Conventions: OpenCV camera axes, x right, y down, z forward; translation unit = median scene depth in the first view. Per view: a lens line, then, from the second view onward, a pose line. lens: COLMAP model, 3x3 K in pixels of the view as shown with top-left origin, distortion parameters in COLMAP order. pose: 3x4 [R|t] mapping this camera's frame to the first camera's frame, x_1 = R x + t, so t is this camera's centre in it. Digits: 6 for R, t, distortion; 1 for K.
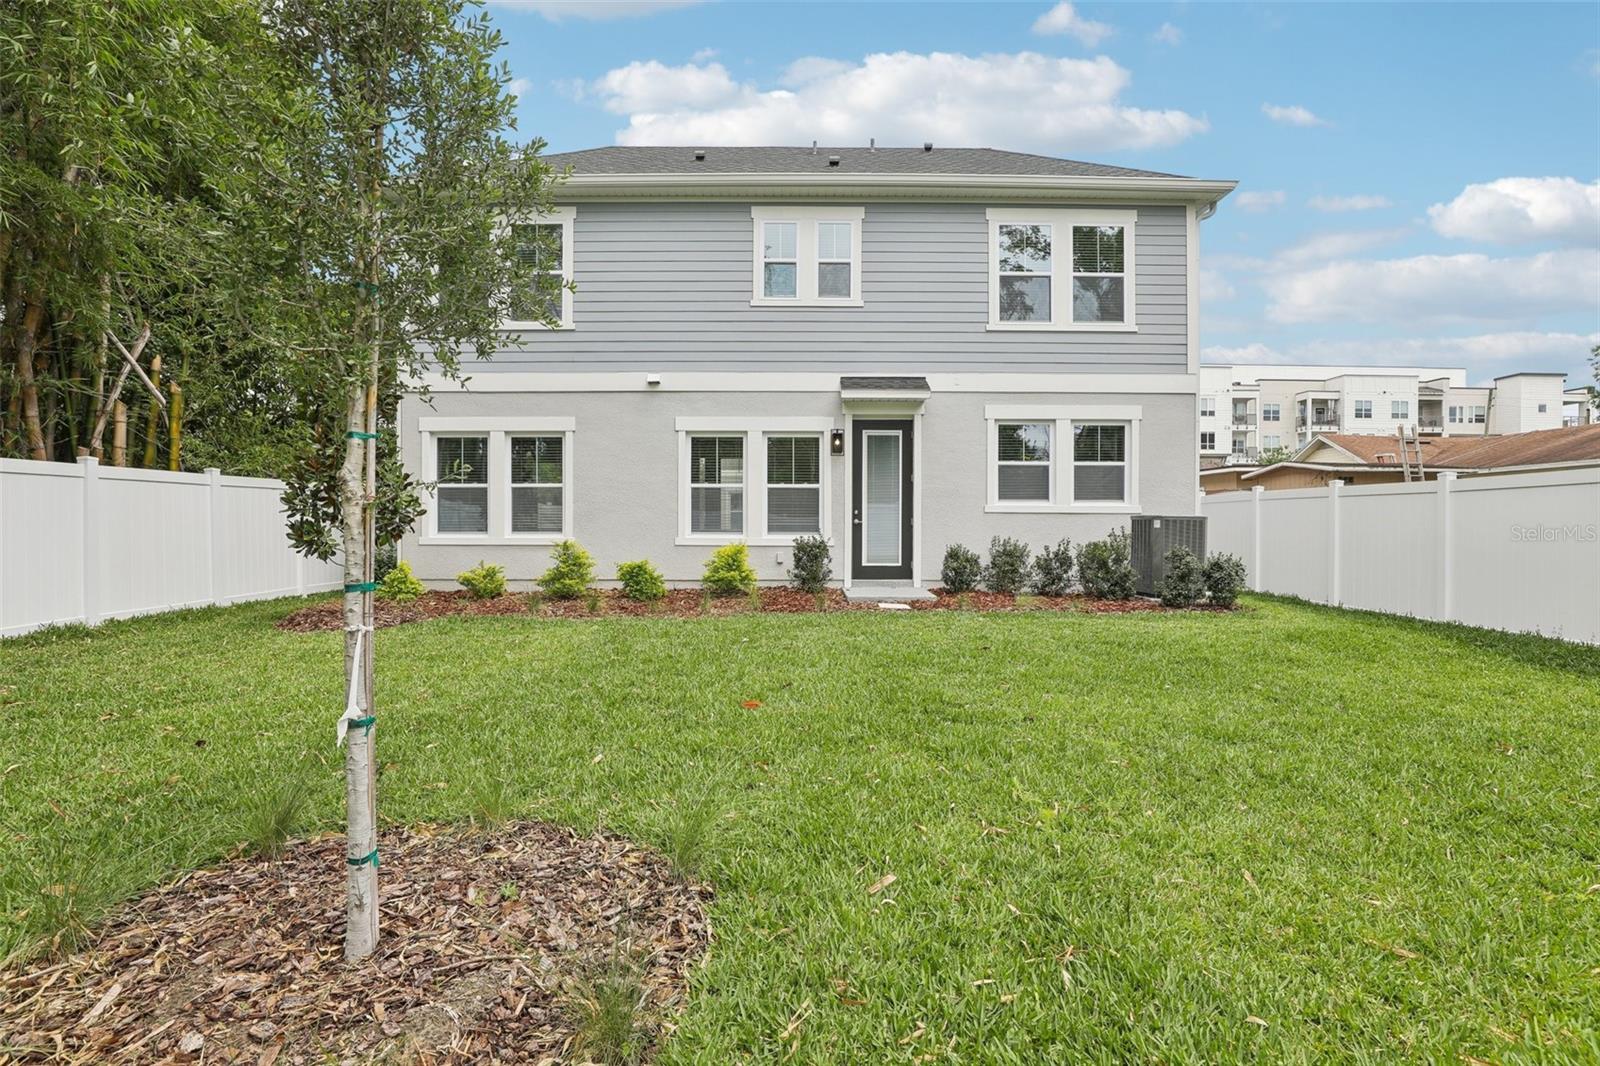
lens RADIAL K [[746.3, 0, 800.2], [0, 746.3, 527.5], [0, 0, 1]] dist [-0.009986, -0.000126]
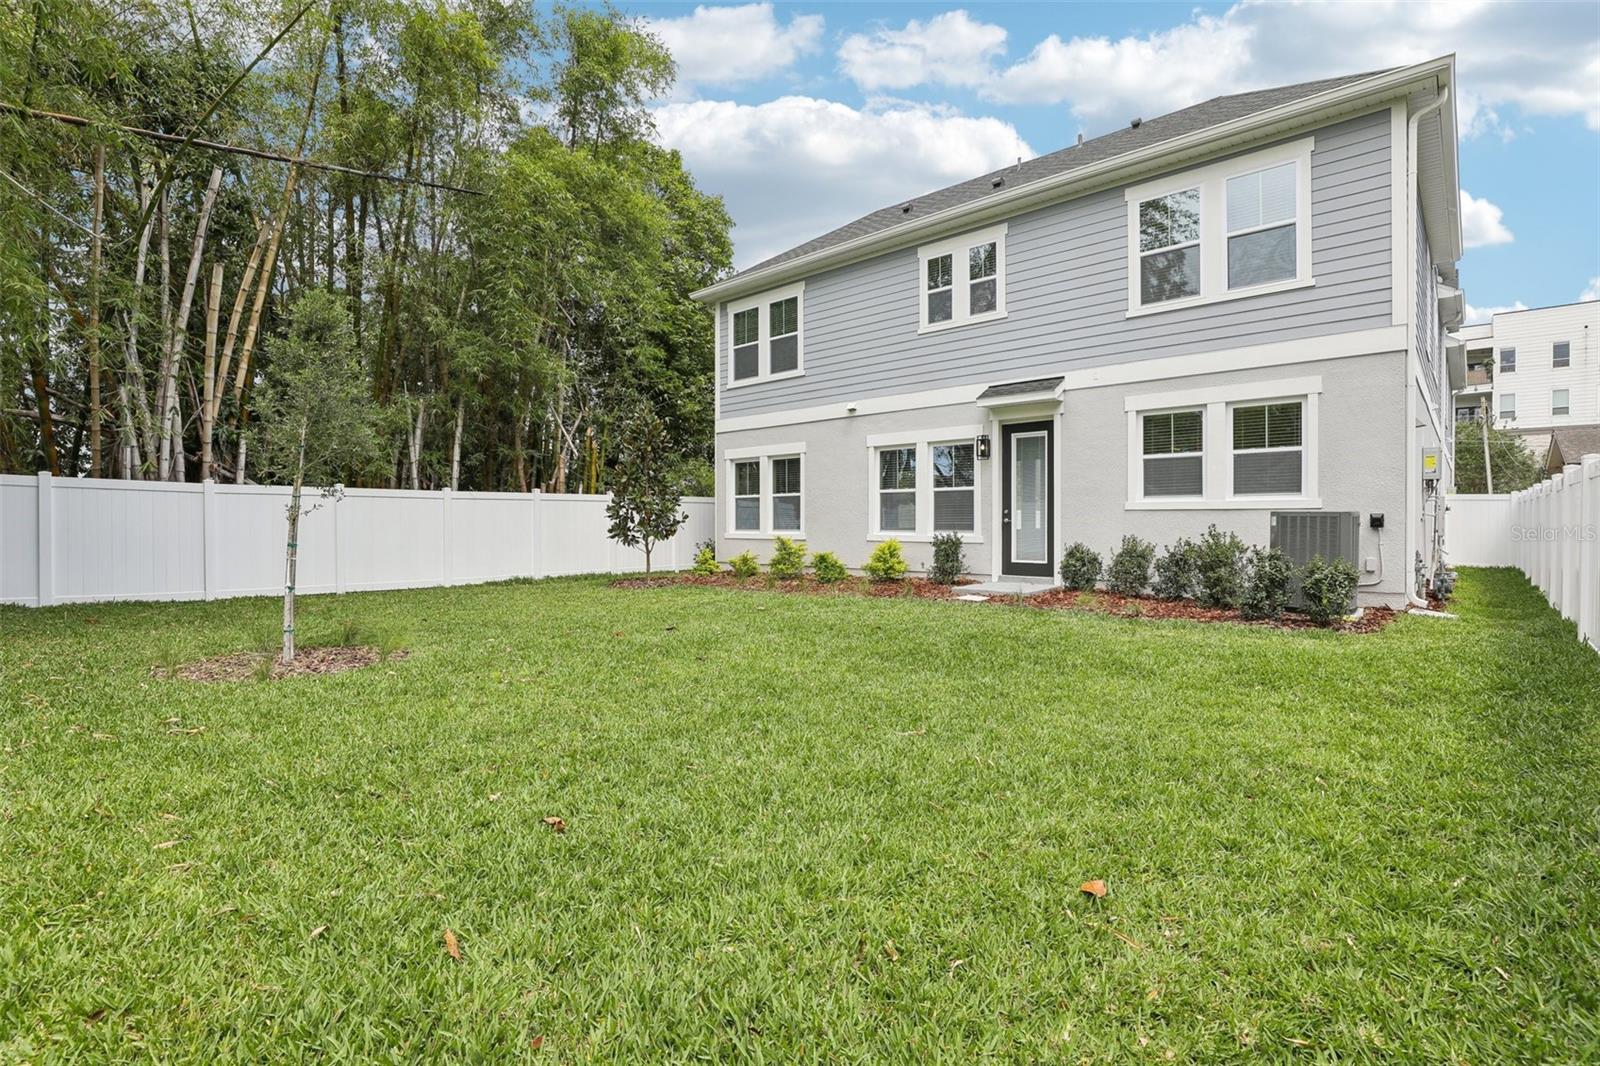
lens RADIAL K [[746.3, 0, 797.4], [0, 746.3, 528.8], [0, 0, 1]] dist [-0.009986, -0.000126]
pose [[0.745823, 0.000764, -0.666144, 0.567072], [0.002368, 0.999990, 0.003798, -0.000408], [0.666140, -0.004410, 0.745813, 0.010890]]
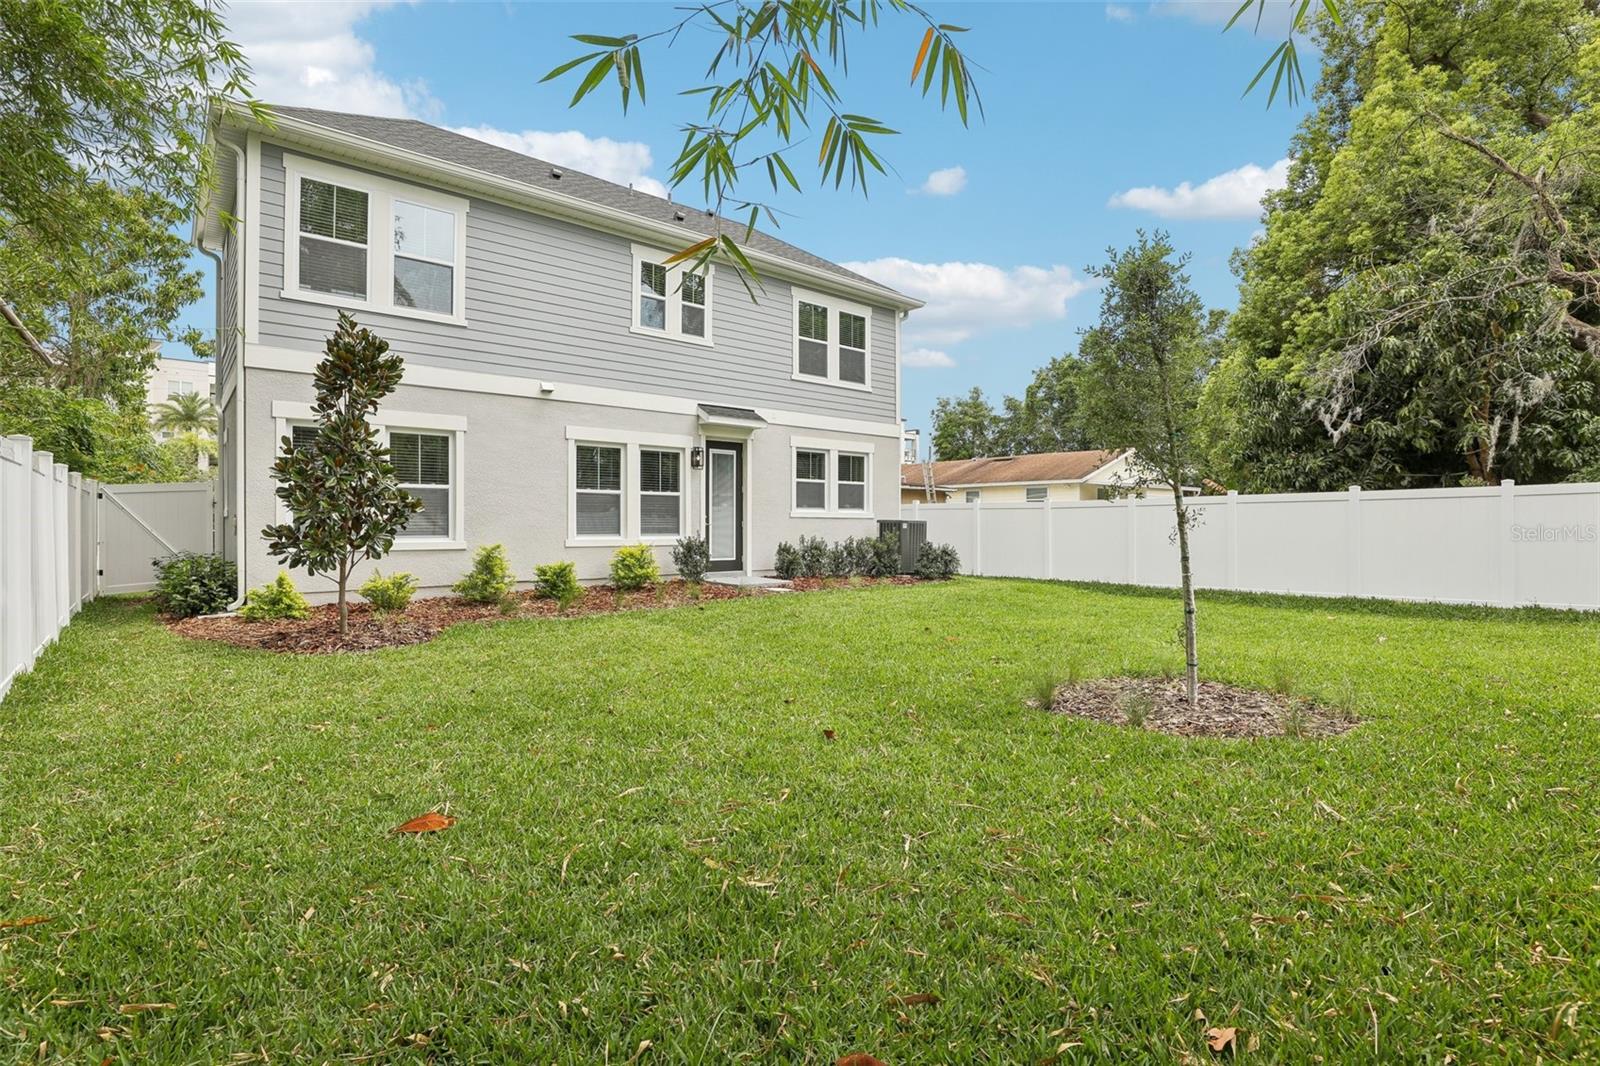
lens RADIAL K [[746.3, 0, 754.1], [0, 746.3, 537.7], [0, 0, 1]] dist [-0.009986, -0.000126]
pose [[0.790147, -0.012050, 0.612799, -0.611457], [0.005173, 0.999902, 0.012991, -0.001159], [-0.612896, -0.007094, 0.790132, -0.002636]]
